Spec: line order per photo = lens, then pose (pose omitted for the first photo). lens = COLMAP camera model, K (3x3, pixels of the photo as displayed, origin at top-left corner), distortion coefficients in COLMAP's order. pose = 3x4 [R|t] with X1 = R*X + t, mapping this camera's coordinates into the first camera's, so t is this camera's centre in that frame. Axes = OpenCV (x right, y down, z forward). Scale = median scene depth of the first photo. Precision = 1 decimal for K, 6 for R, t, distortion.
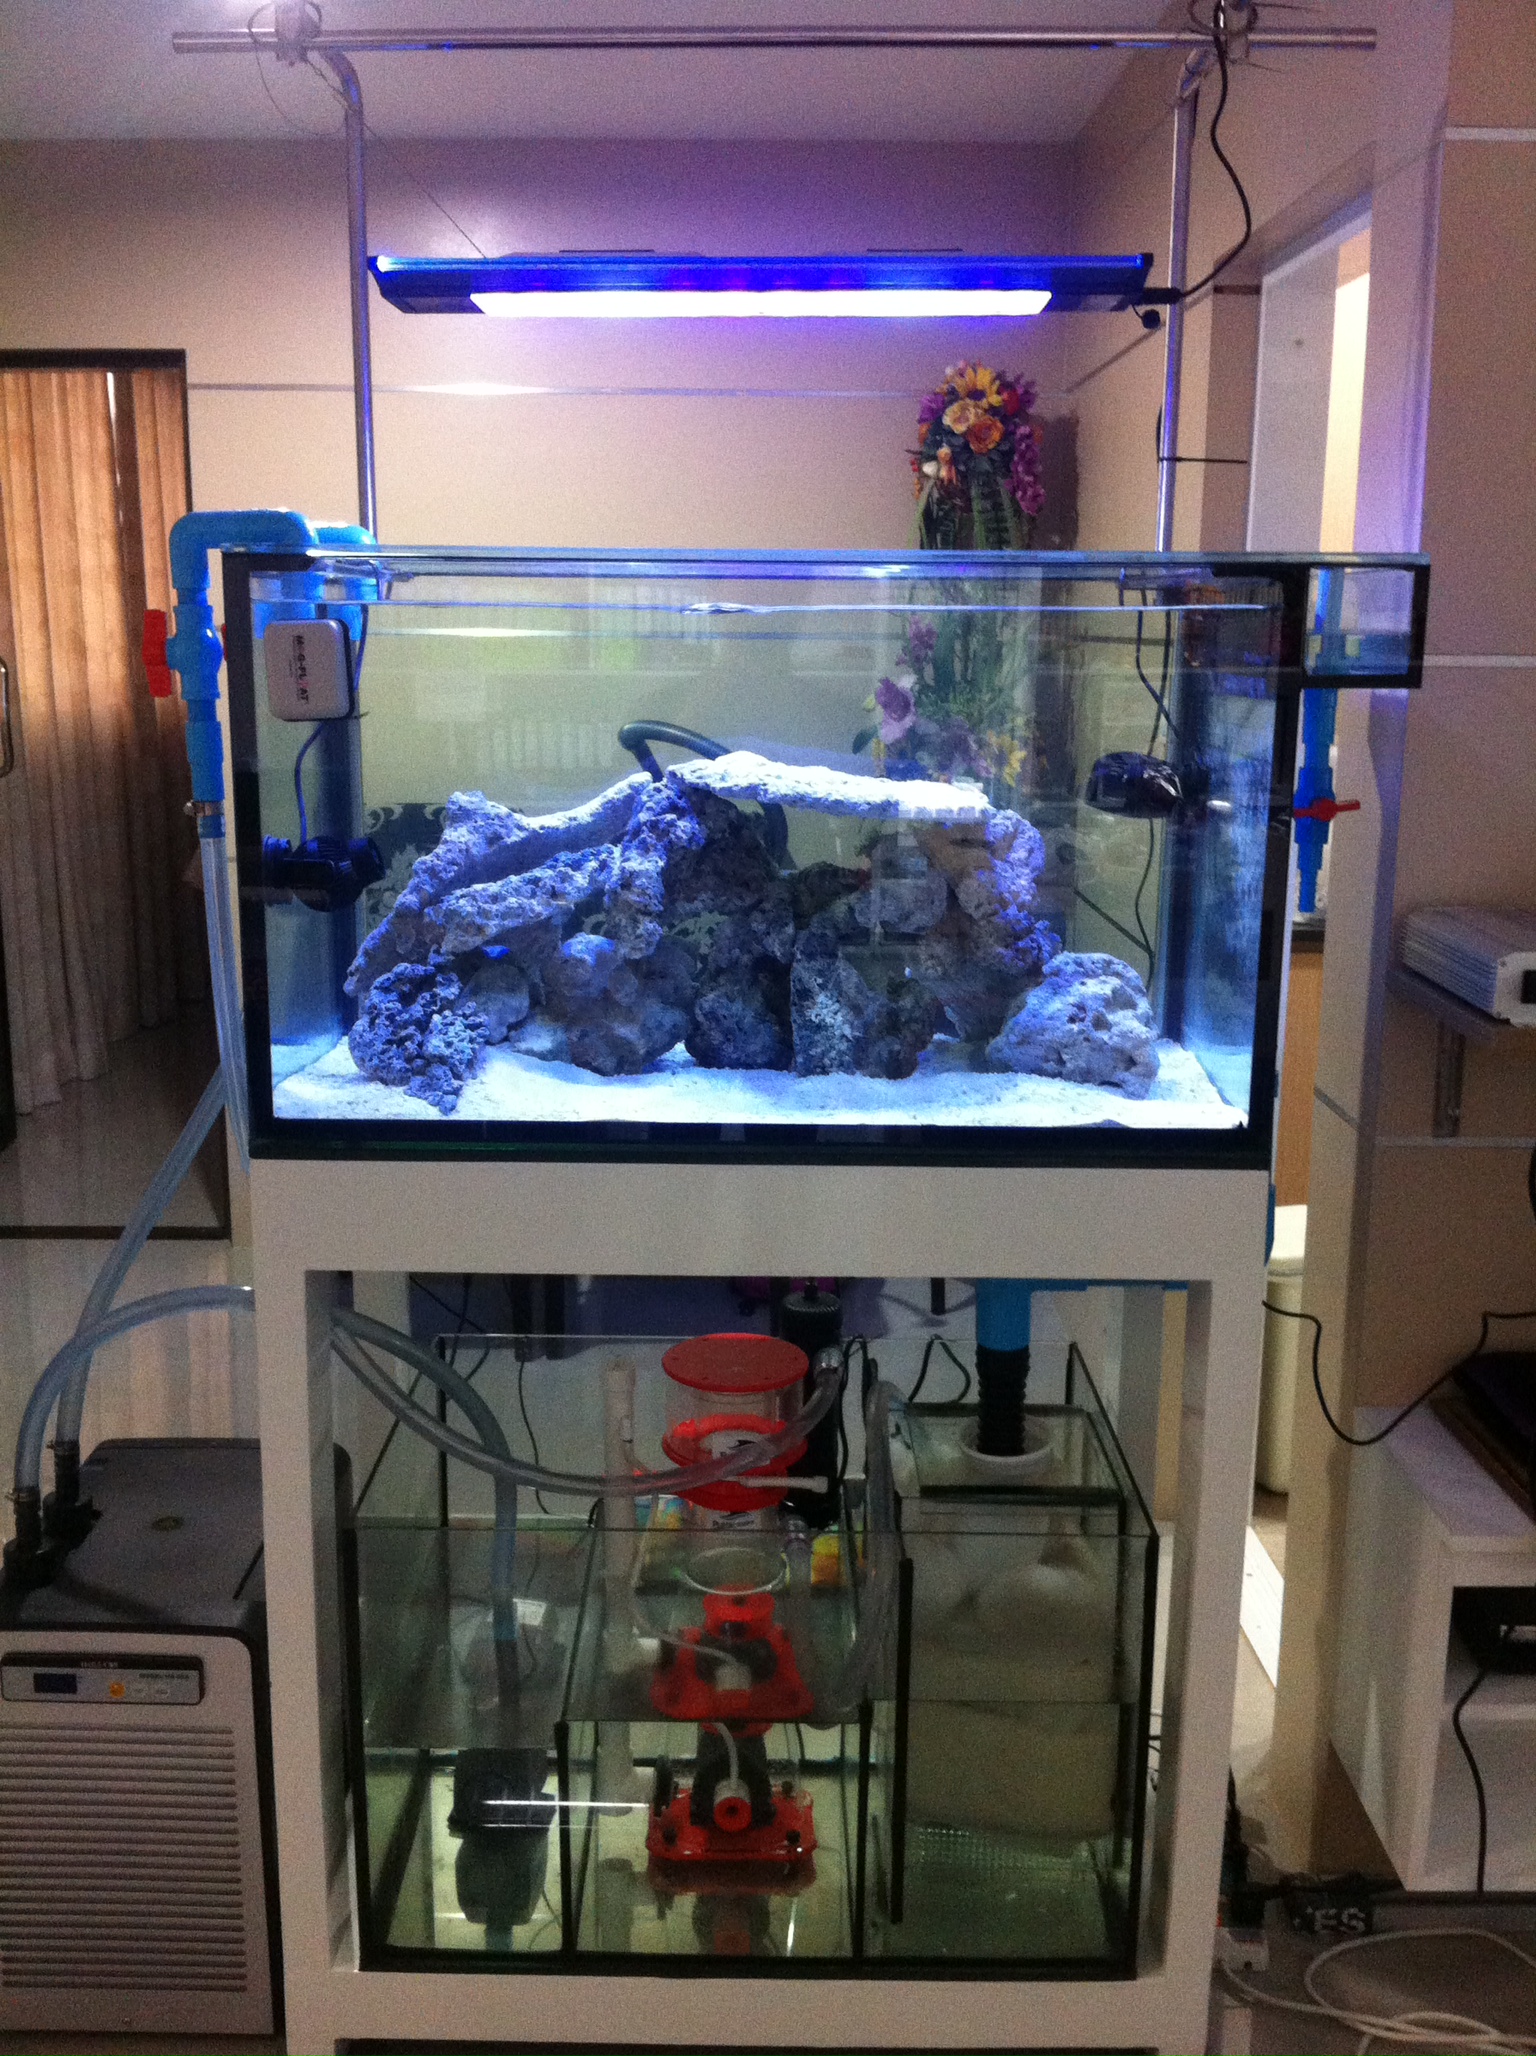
lens RADIAL K [[2010.5, 0, 768.0], [0, 2010.5, 1028.0], [0, 0, 1]] dist [0.106387, -0.181795]
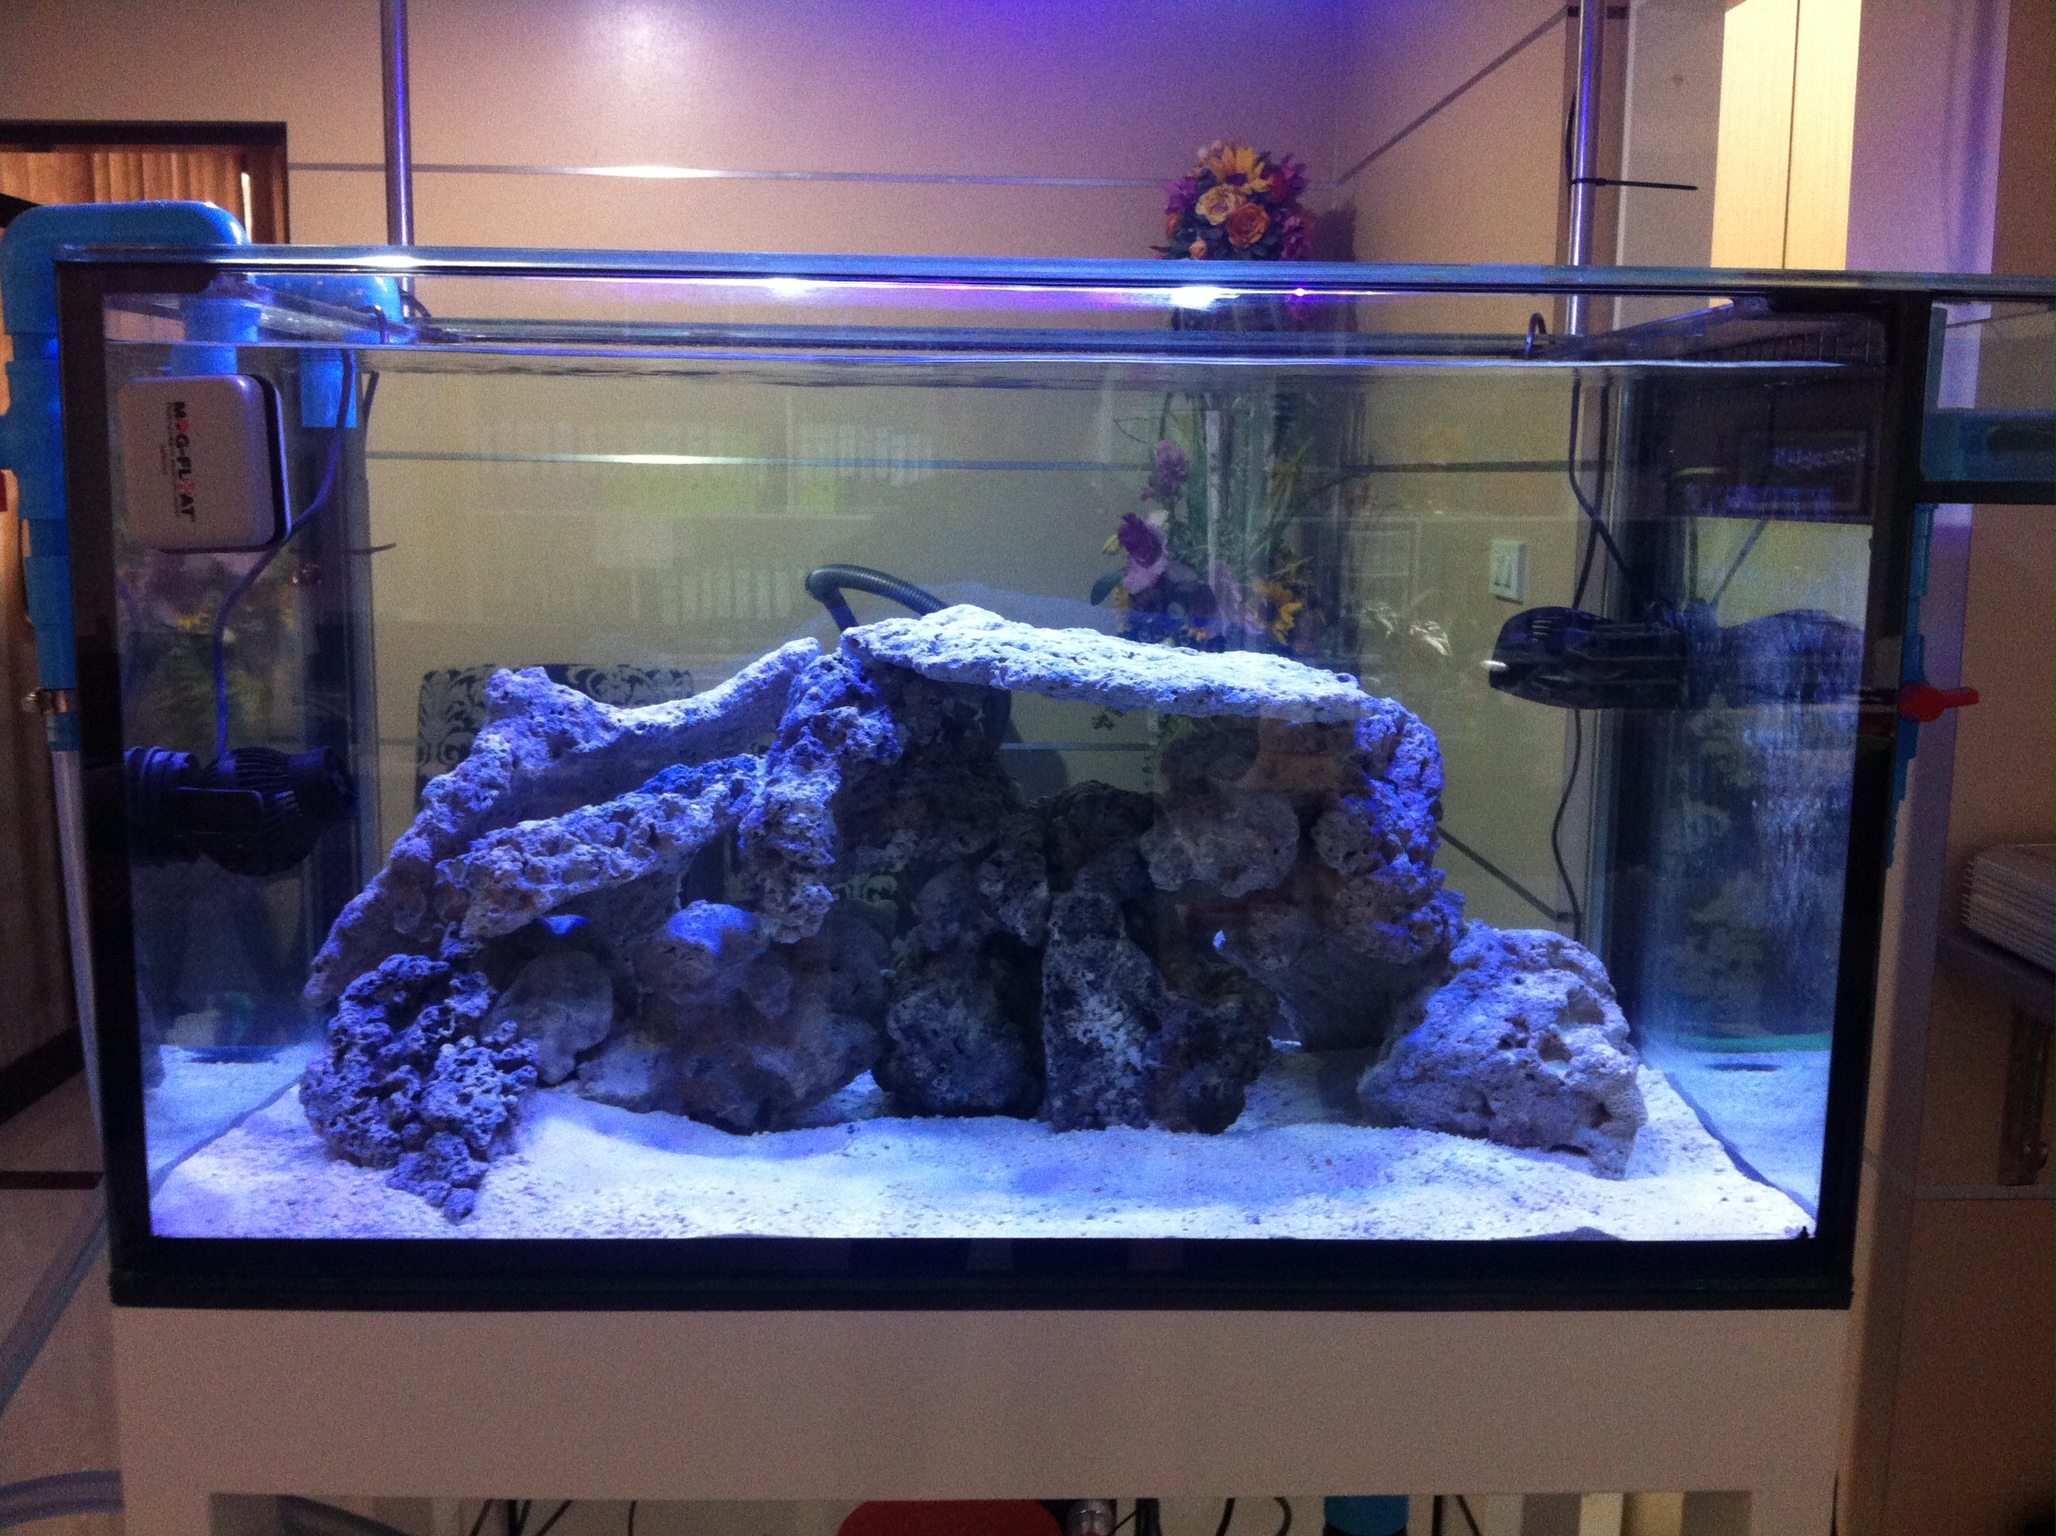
lens RADIAL K [[2010.5, 0, 1028.0], [0, 2010.5, 768.0], [0, 0, 1]] dist [0.106387, -0.181795]
pose [[0.999656, 0.000922, 0.026225, -0.009496], [0.000483, 0.998566, -0.053534, -0.054178], [-0.026237, 0.053528, 0.998222, 0.384409]]
